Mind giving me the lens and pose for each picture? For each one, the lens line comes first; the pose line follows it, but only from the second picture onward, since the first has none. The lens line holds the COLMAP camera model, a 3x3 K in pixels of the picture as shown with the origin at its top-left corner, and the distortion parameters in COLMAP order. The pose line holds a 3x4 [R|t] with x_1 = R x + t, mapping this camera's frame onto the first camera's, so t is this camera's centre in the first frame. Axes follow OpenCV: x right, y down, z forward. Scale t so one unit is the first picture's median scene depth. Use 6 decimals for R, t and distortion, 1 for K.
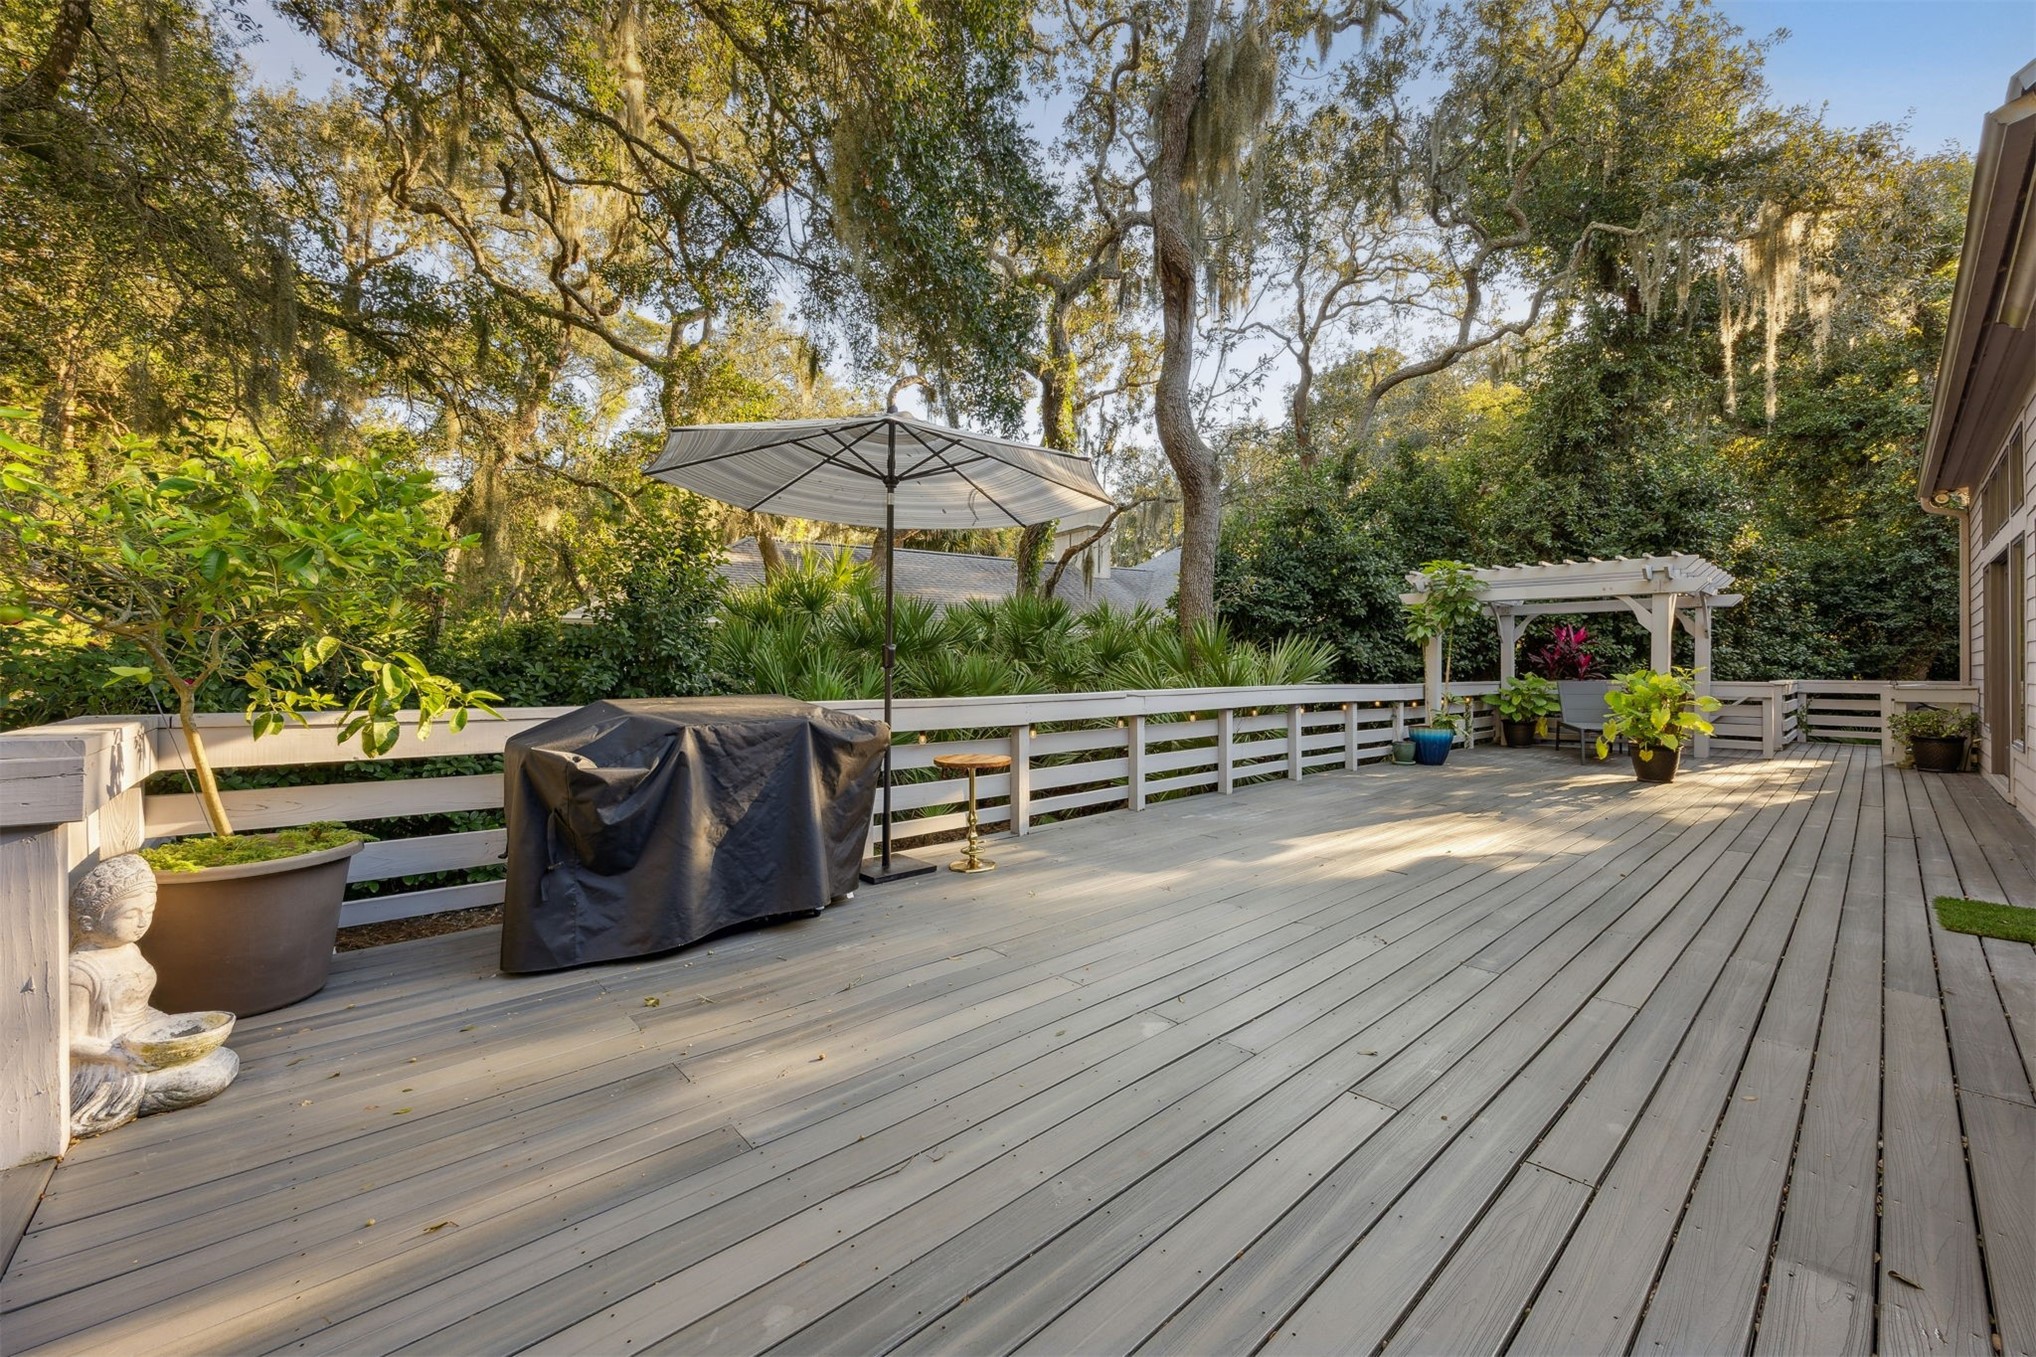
lens RADIAL K [[777.8, 0, 1018.5], [0, 777.8, 683.9], [0, 0, 1]] dist [-0.002515, 0.000109]
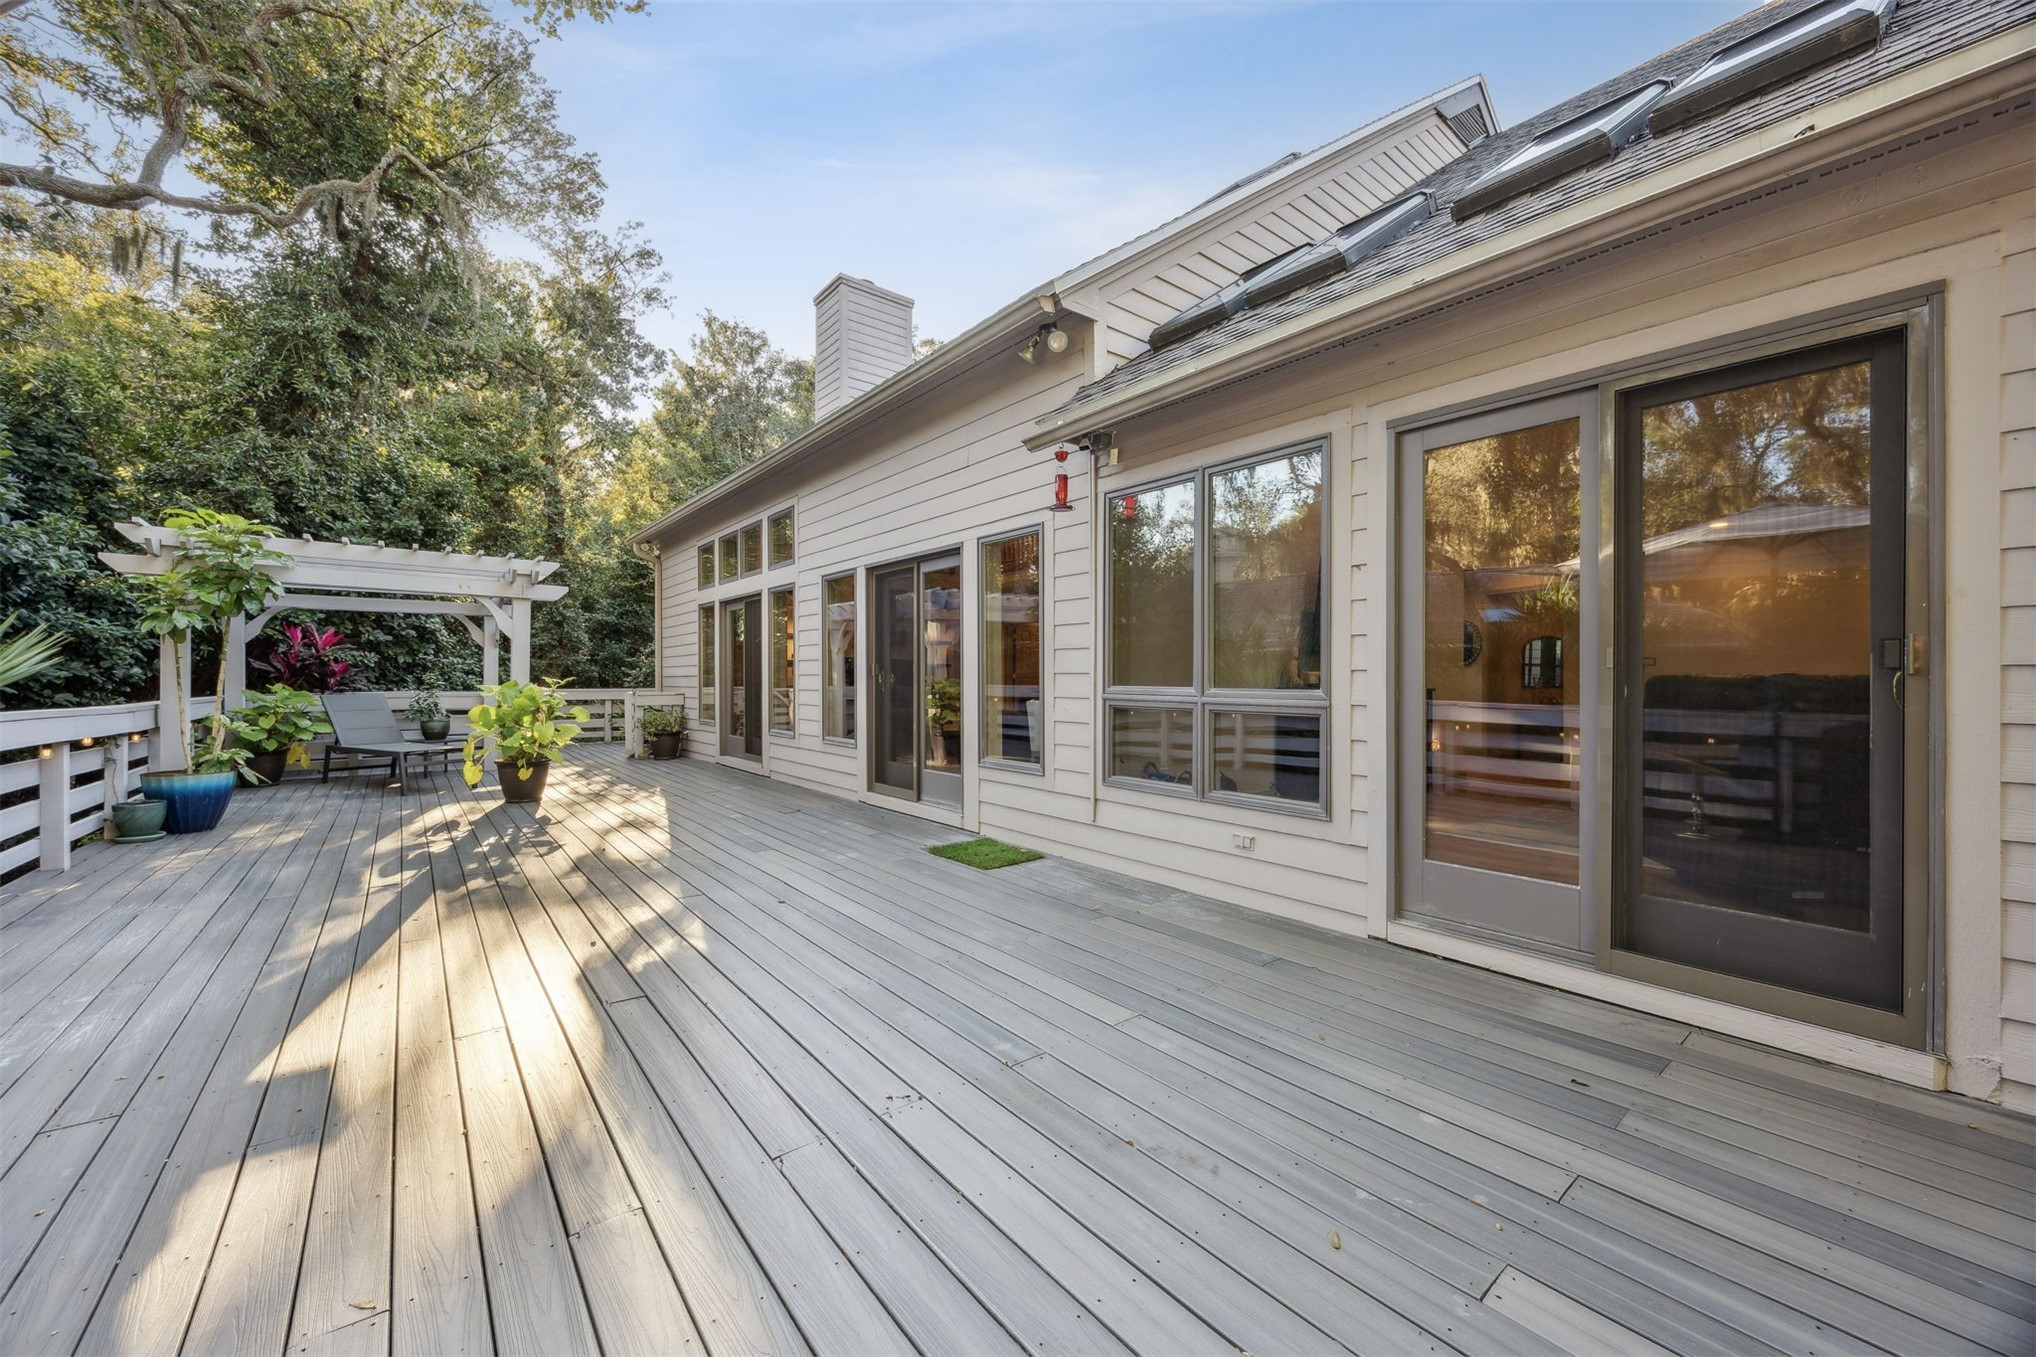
lens RADIAL K [[777.8, 0, 1018.5], [0, 777.8, 683.9], [0, 0, 1]] dist [-0.002515, 0.000109]
pose [[0.056889, -0.005552, 0.998365, -0.059311], [0.017642, 0.999834, 0.004555, -0.006412], [-0.998225, 0.017354, 0.056977, 0.285726]]
